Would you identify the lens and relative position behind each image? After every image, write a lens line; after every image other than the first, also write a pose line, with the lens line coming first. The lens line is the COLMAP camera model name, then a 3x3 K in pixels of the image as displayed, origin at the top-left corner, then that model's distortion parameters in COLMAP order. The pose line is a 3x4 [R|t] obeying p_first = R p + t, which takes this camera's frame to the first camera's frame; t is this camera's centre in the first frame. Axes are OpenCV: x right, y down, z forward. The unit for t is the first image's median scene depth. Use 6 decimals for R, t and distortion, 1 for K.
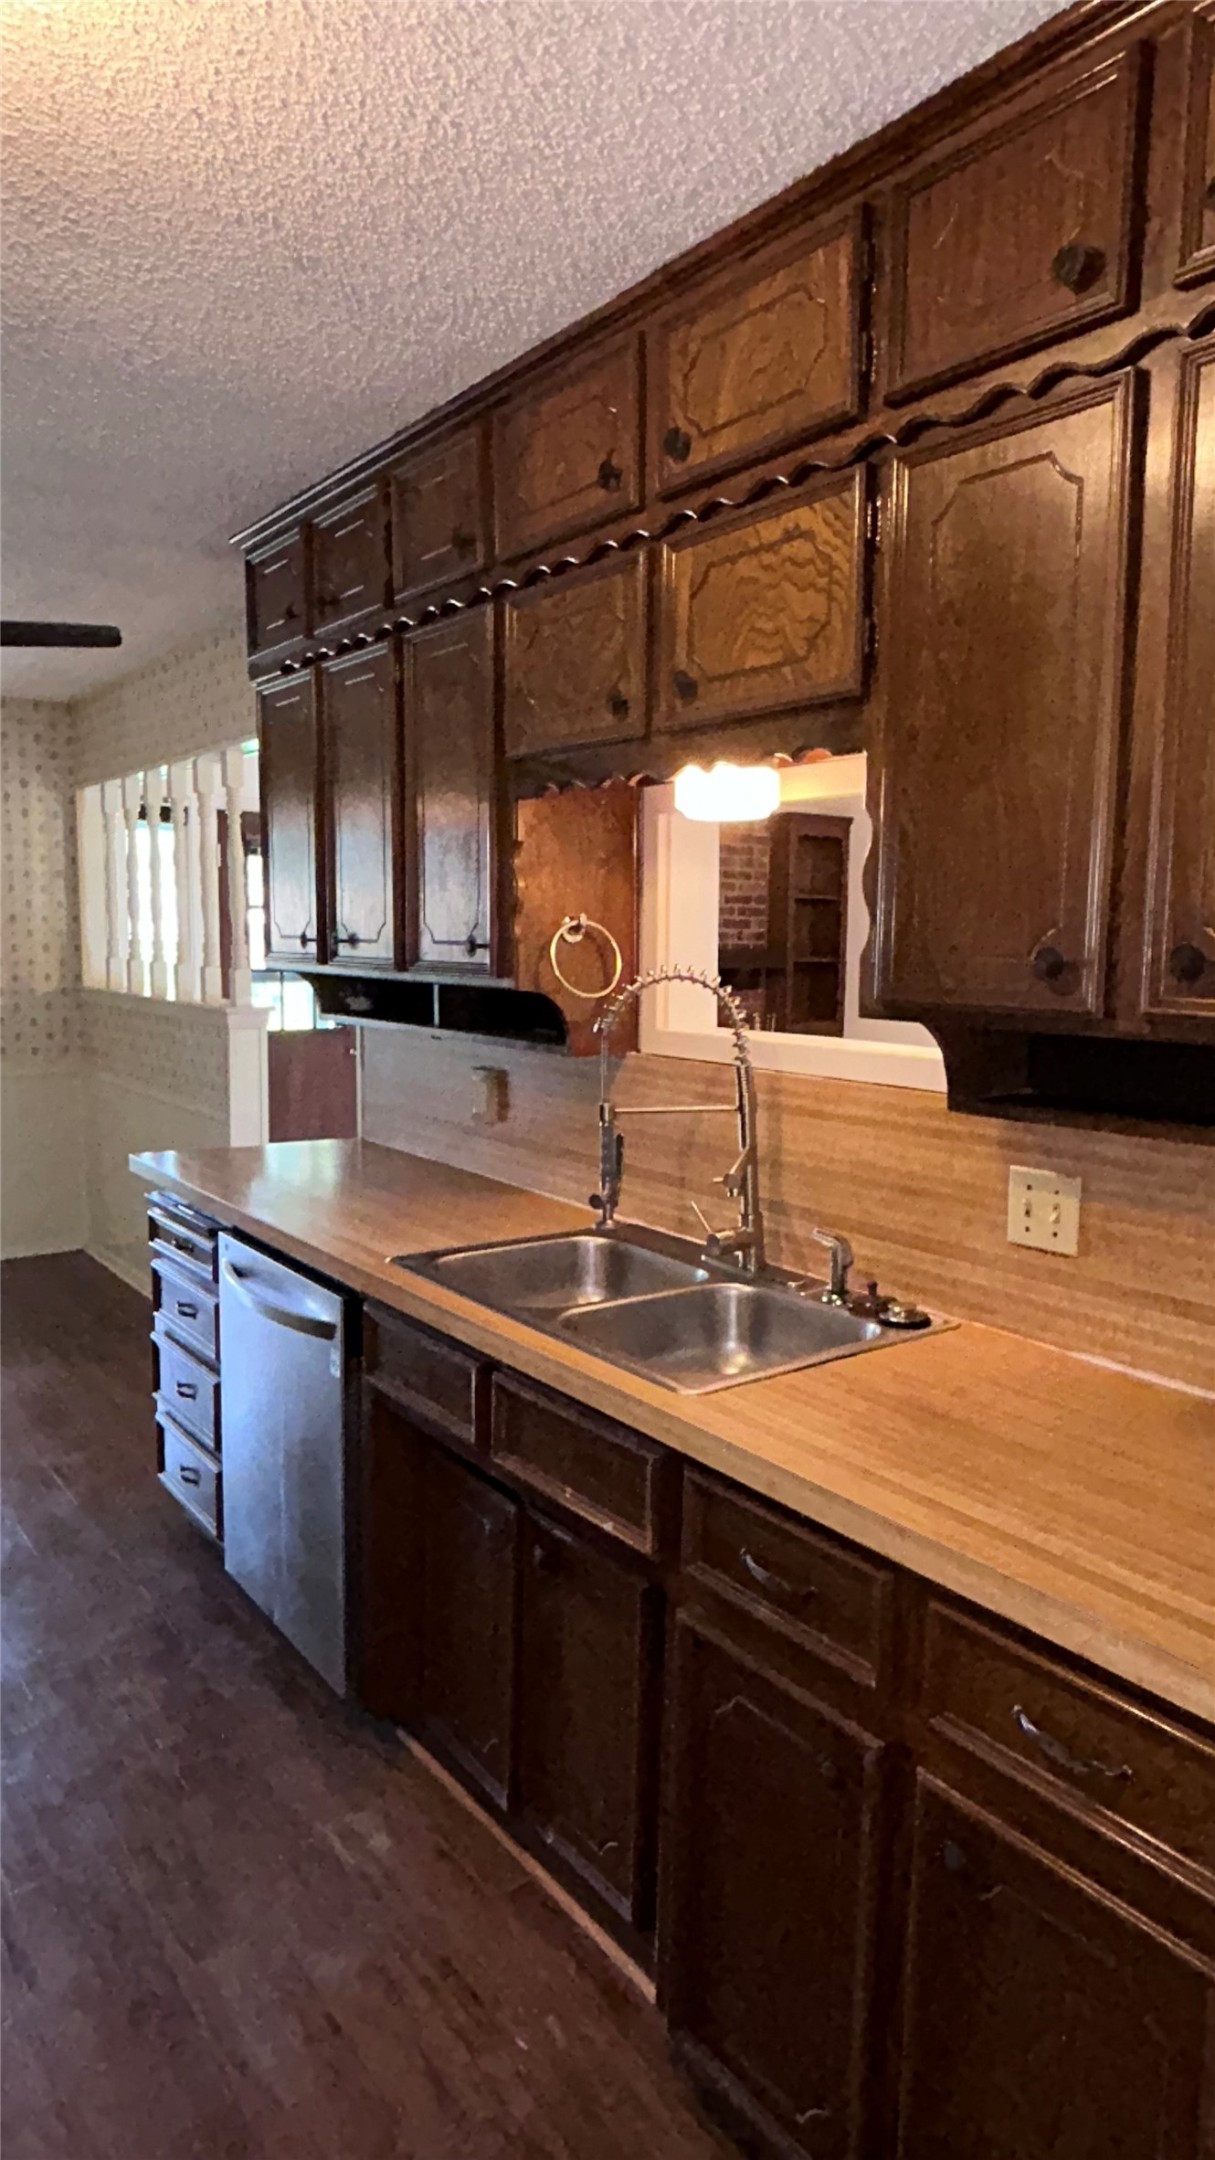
lens RADIAL K [[1301.0, 0, 607.5], [0, 1301.0, 1080.0], [0, 0, 1]] dist [-0.000519, -0.002531]
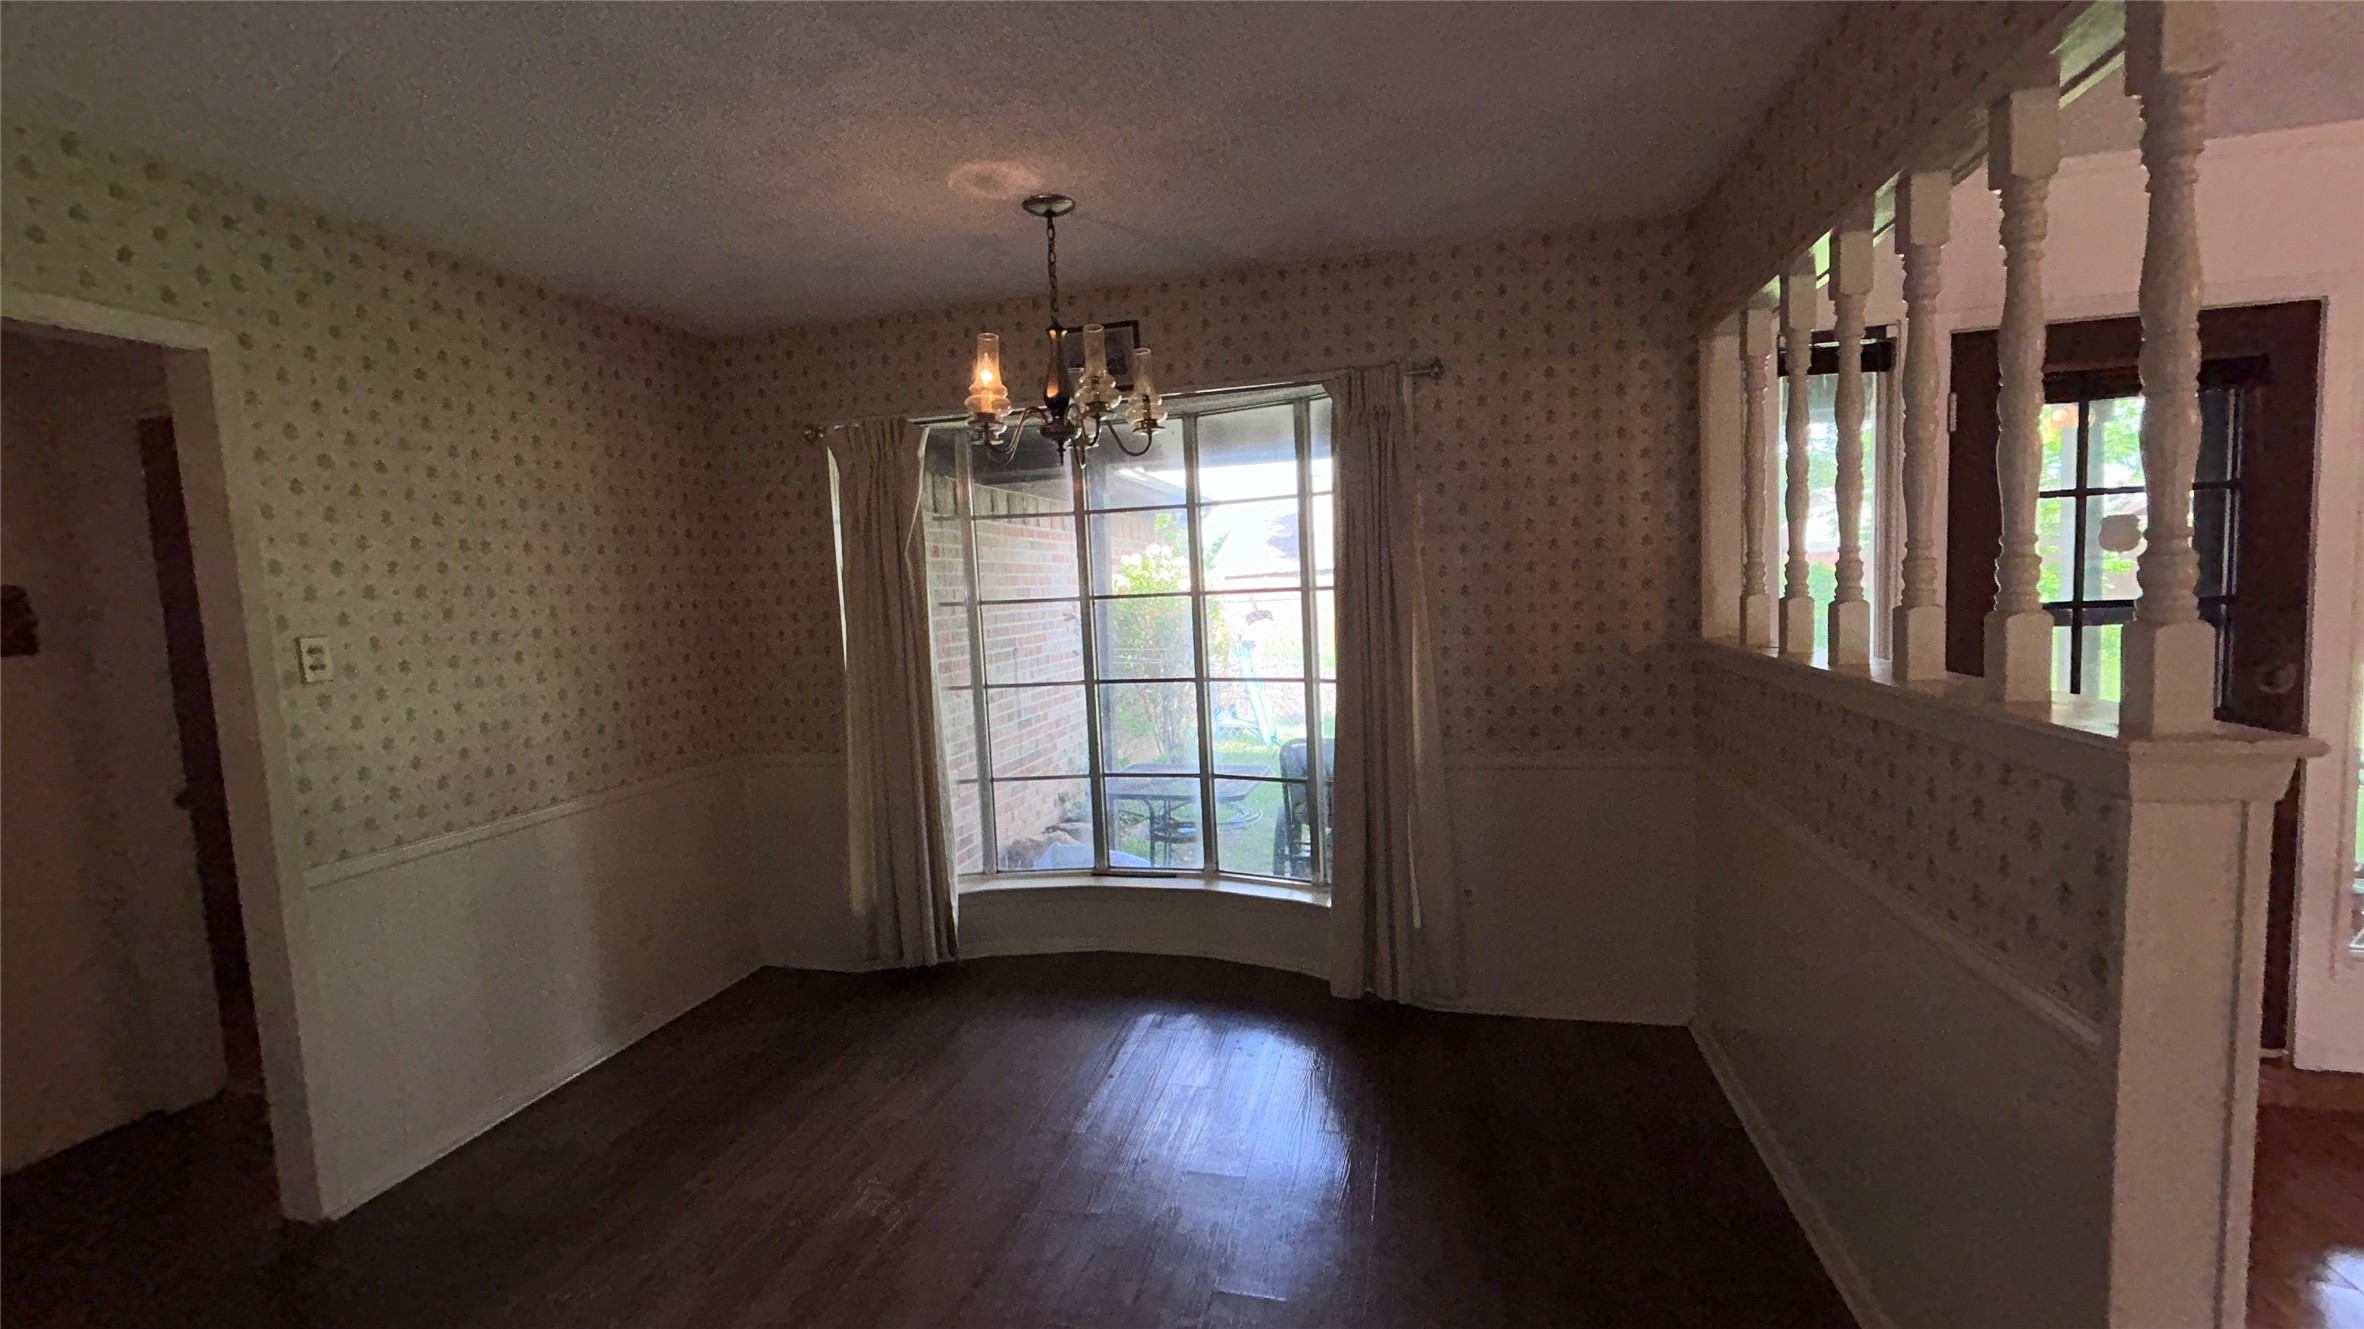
lens RADIAL K [[948.8, 0, 1182.4], [0, 948.8, 660.6], [0, 0, 1]] dist [-0.001564, -0.000374]
pose [[0.625924, 0.021004, -0.779601, -0.425947], [-0.033366, 0.999443, 0.000138, -0.115840], [0.779170, 0.025926, 0.626277, 1.090558]]
